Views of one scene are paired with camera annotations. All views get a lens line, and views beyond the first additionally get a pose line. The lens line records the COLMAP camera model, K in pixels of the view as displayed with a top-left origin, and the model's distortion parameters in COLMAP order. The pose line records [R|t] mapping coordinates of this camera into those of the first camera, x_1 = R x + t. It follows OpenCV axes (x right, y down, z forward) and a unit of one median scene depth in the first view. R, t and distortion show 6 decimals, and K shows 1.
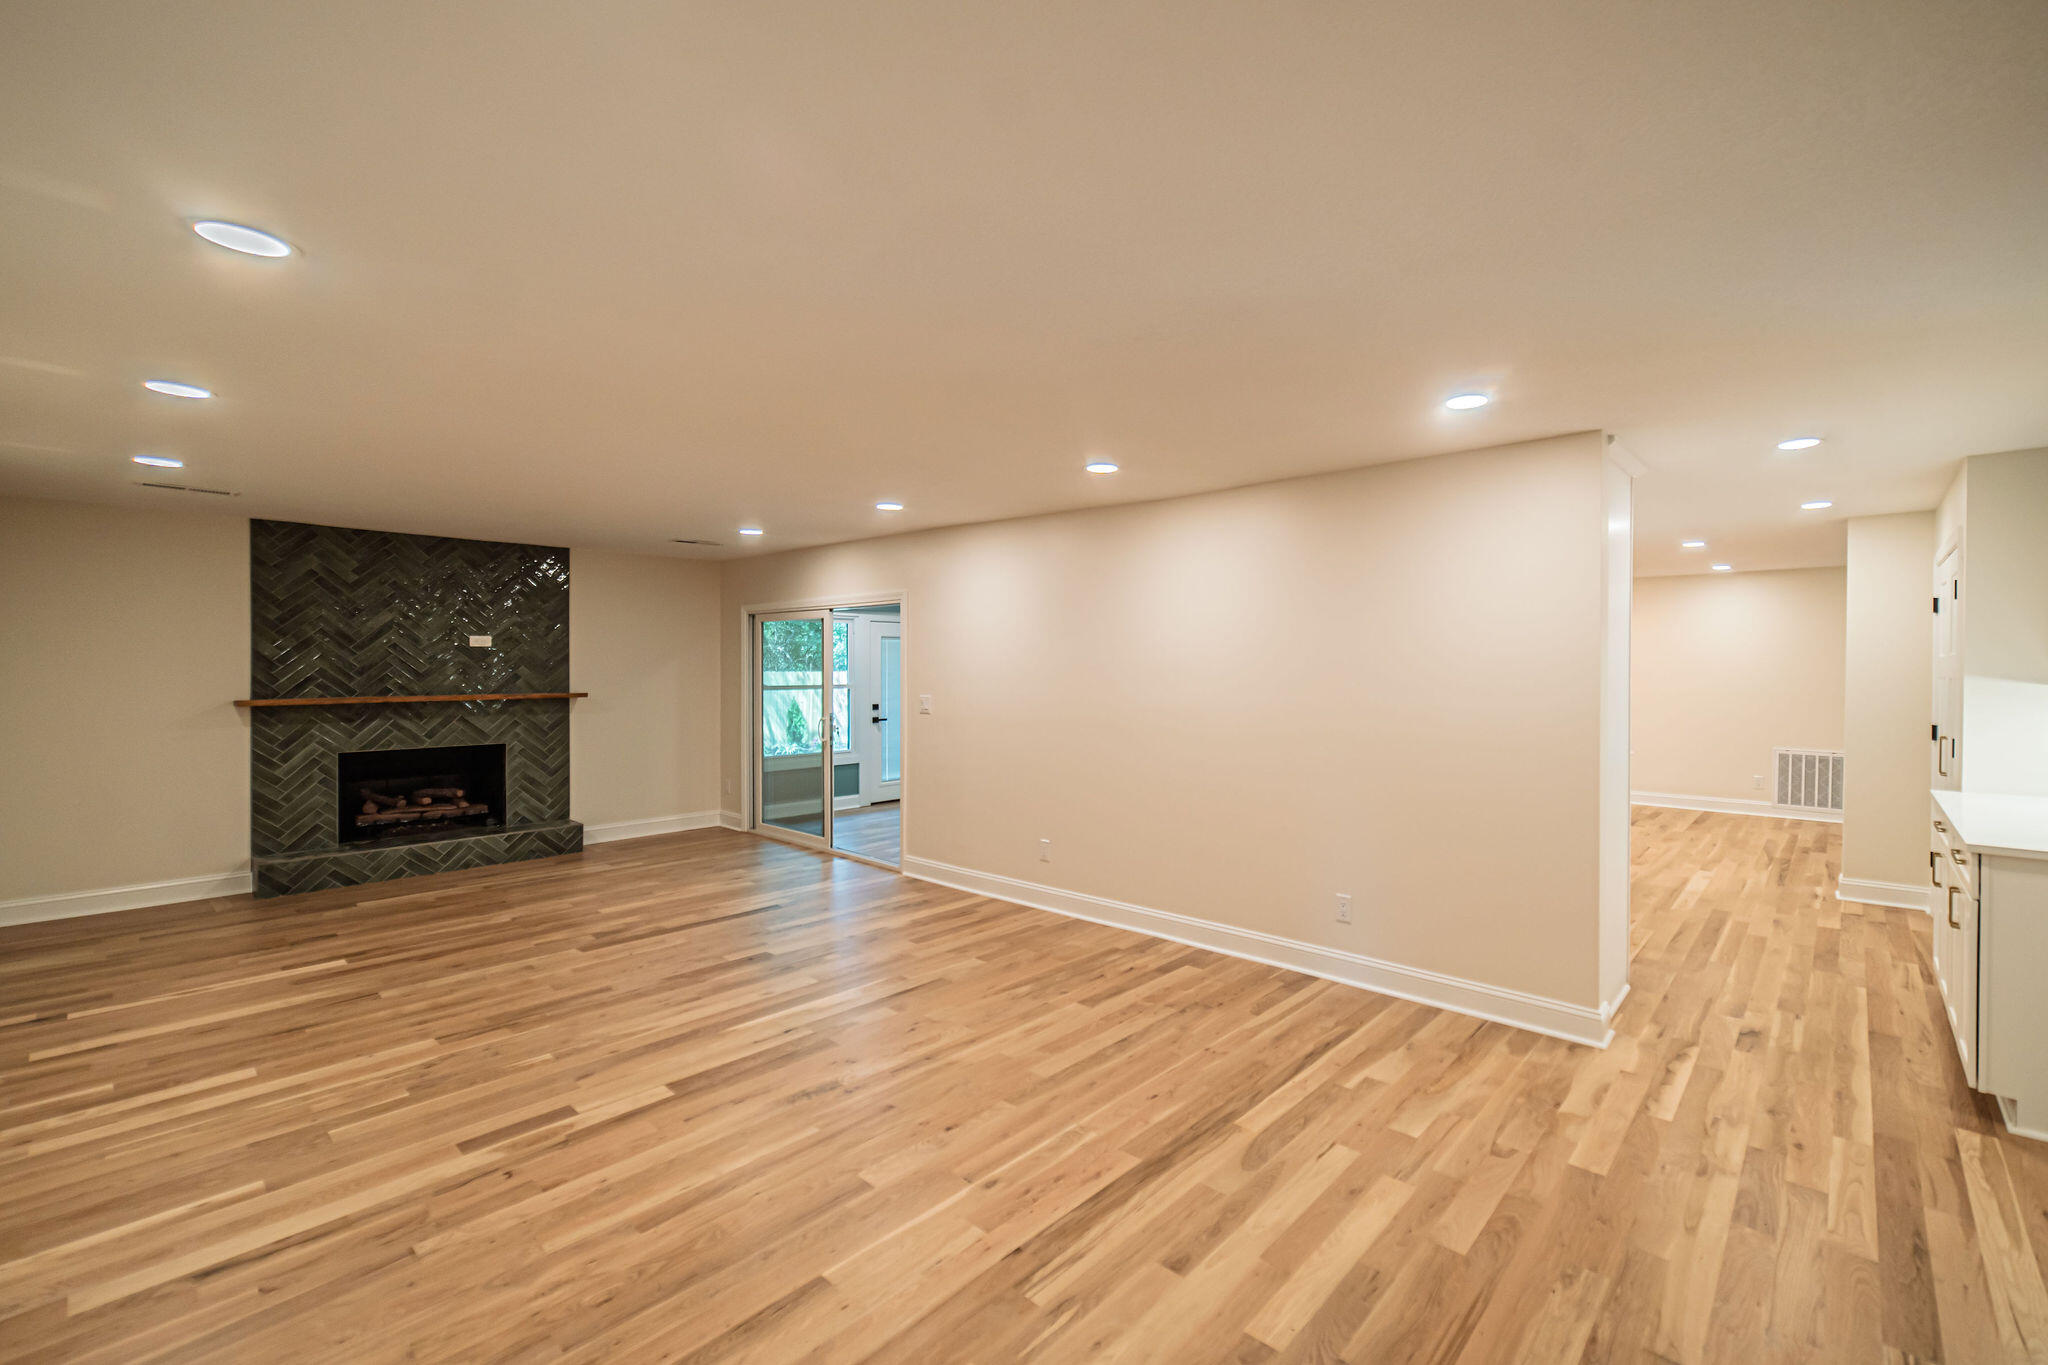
lens RADIAL K [[856.0, 0, 1245.9], [0, 856.0, 673.4], [0, 0, 1]] dist [-0.000939, 0.000721]
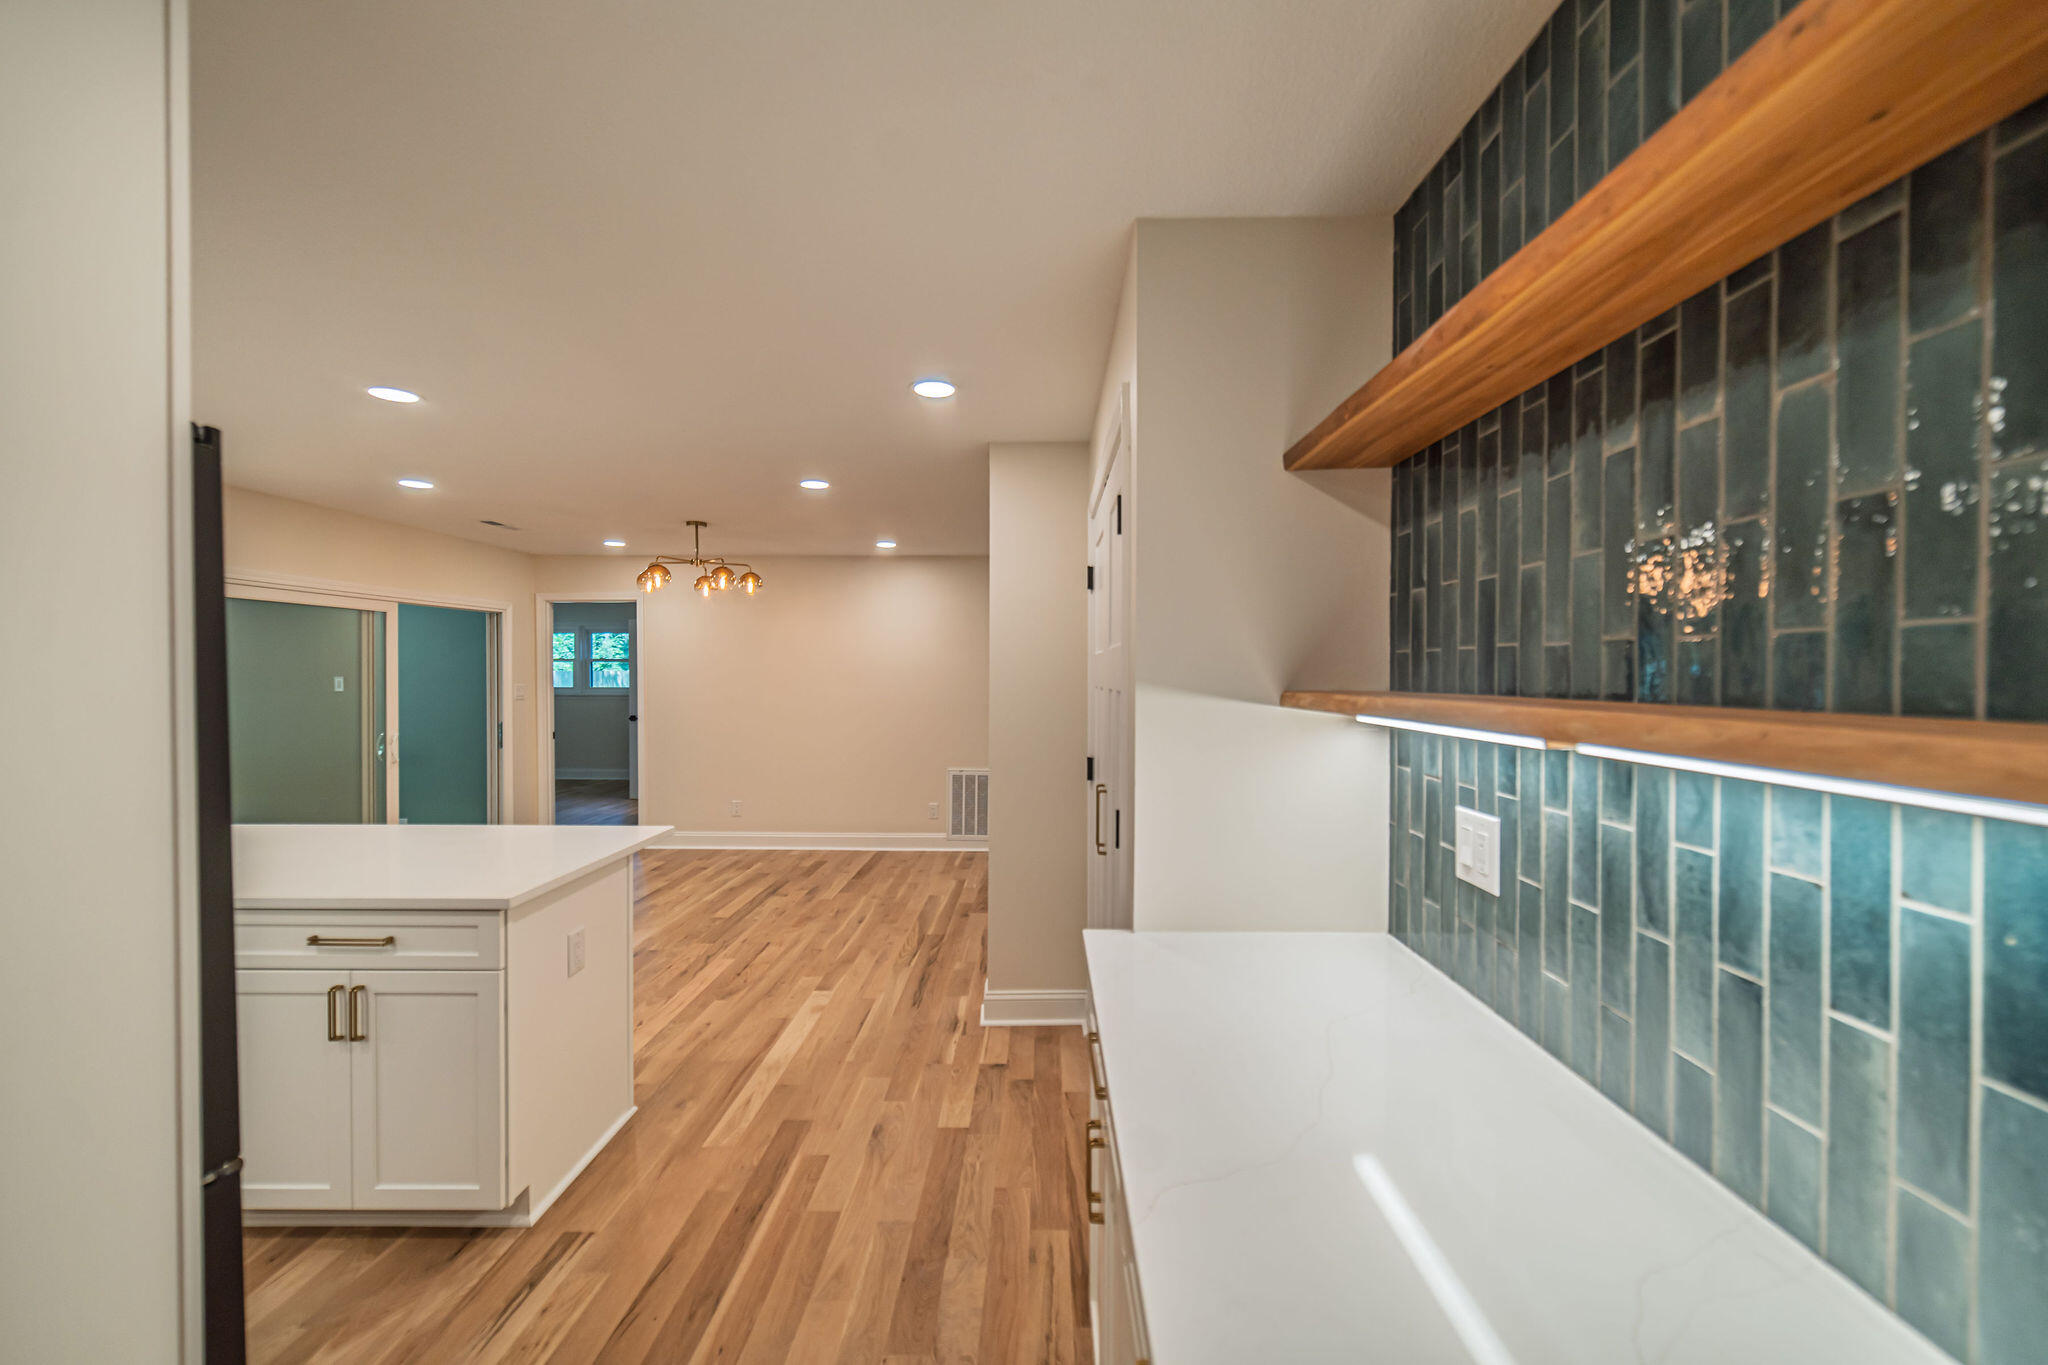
lens RADIAL K [[776.3, 0, 1023.4], [0, 776.3, 692.8], [0, 0, 1]] dist [-0.000063, 0.000808]
pose [[0.830199, -0.015616, 0.557249, 0.377025], [0.008652, 0.999848, 0.015128, -0.009548], [-0.557400, -0.007737, 0.830208, 0.467692]]
